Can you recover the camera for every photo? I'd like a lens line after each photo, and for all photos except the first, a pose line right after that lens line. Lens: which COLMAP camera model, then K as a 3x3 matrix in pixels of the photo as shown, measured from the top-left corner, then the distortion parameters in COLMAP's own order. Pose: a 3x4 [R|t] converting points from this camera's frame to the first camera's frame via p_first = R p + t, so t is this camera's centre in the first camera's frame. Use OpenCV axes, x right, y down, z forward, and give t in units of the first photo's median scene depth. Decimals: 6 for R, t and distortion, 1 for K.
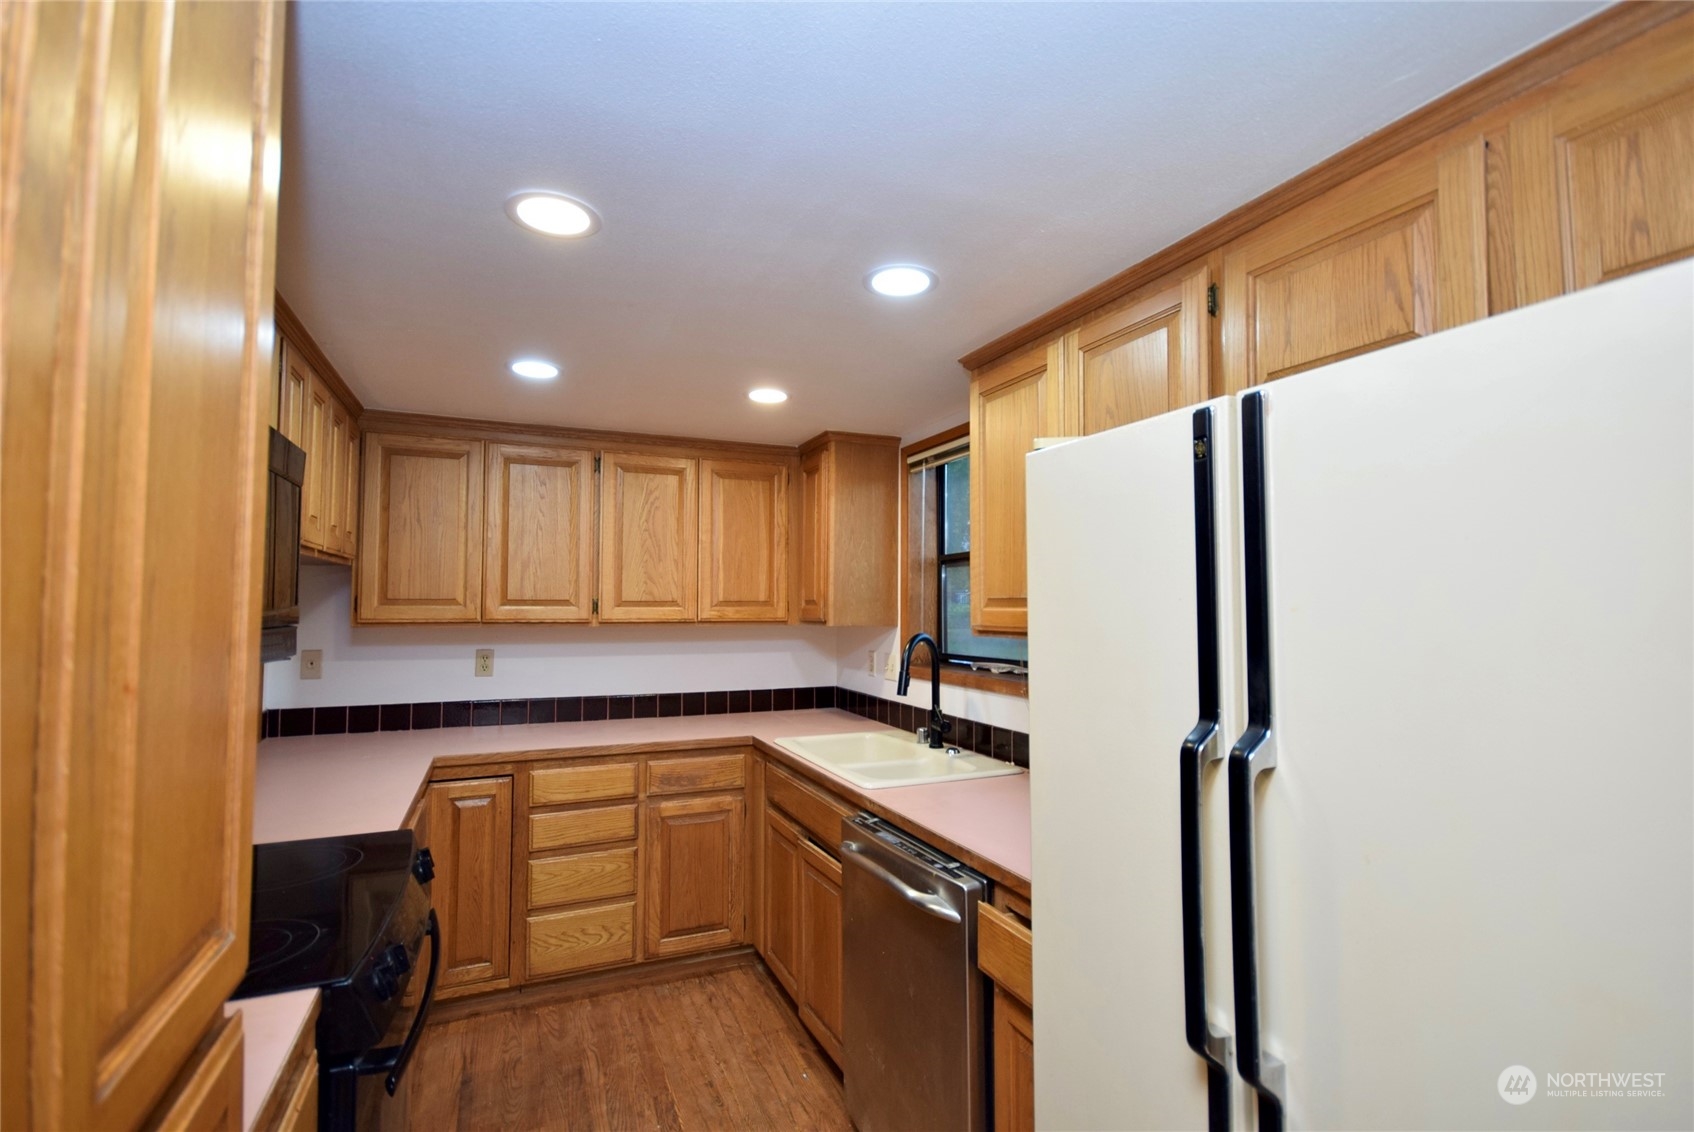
lens RADIAL K [[755.4, 0, 847.0], [0, 755.4, 566.0], [0, 0, 1]] dist [0.002787, 0.000607]
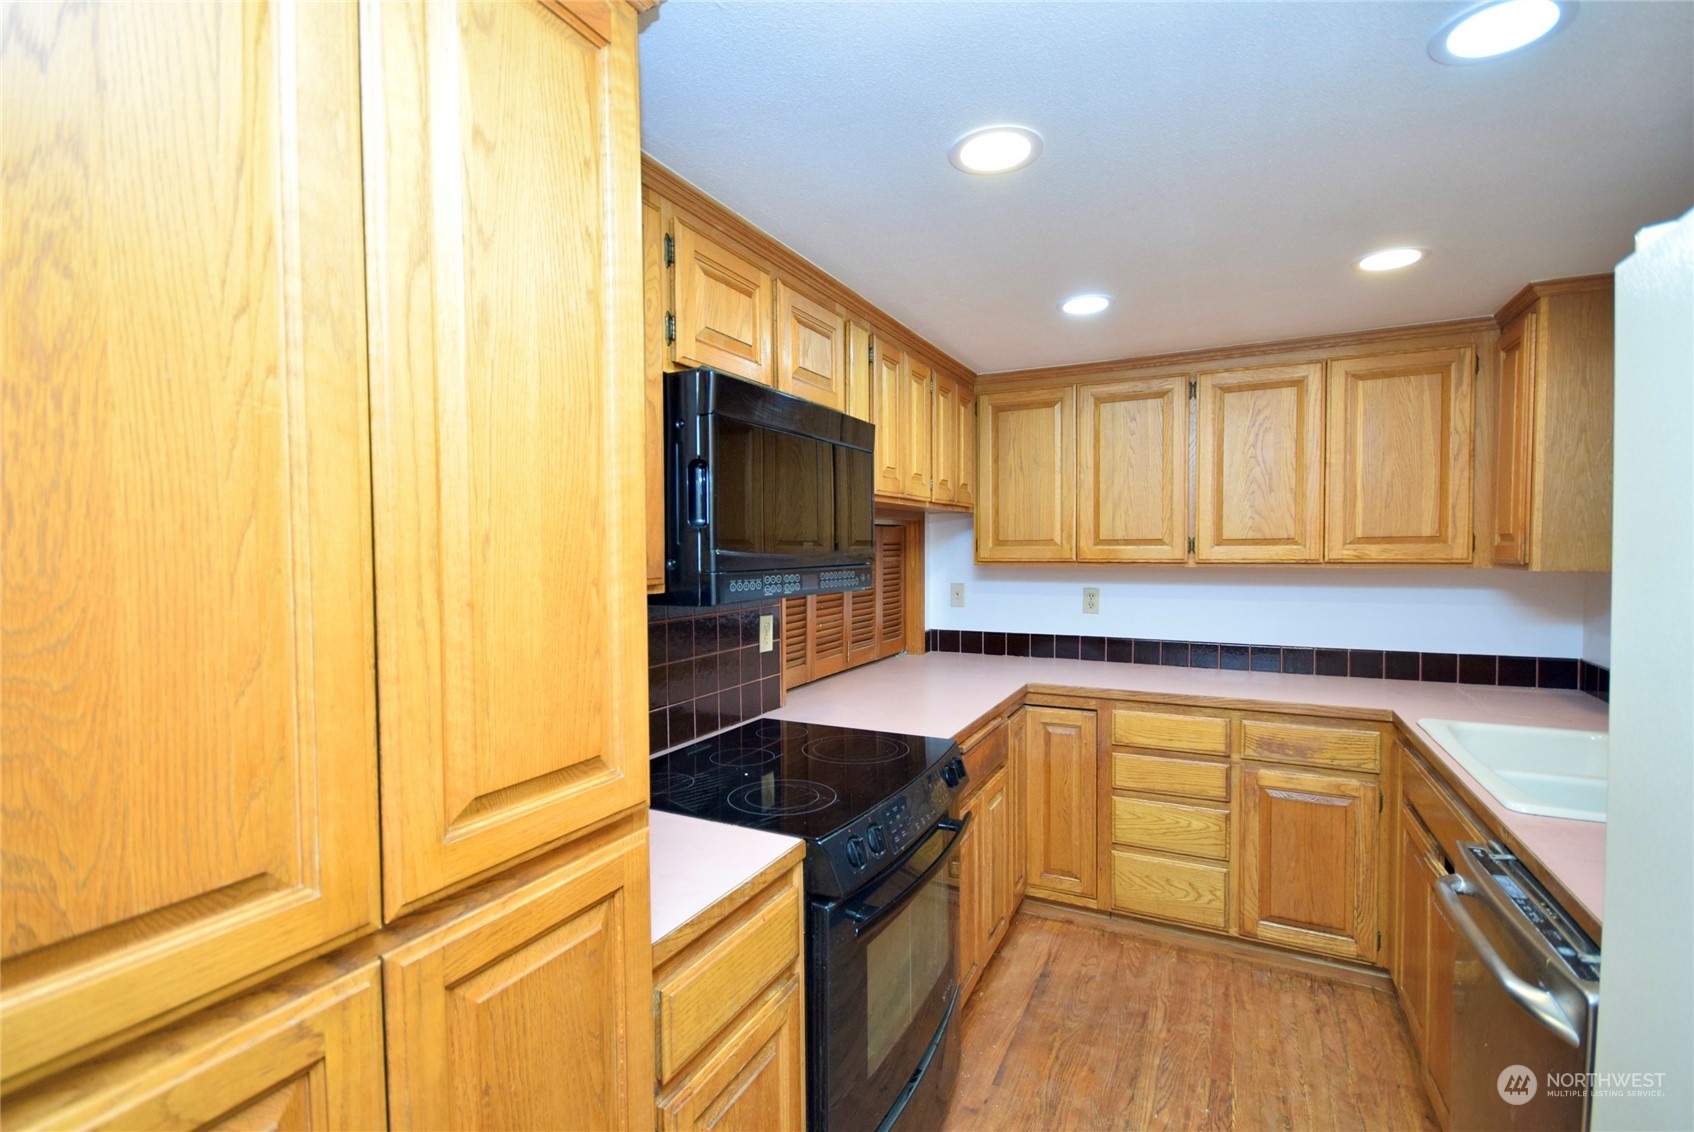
lens RADIAL K [[763.6, 0, 847.0], [0, 763.6, 566.0], [0, 0, 1]] dist [-0.001372, -0.000197]
pose [[0.632861, 0.011986, -0.774173, 0.135255], [0.049963, 0.997164, 0.056282, 0.005440], [0.772652, -0.074299, 0.630467, 0.093478]]
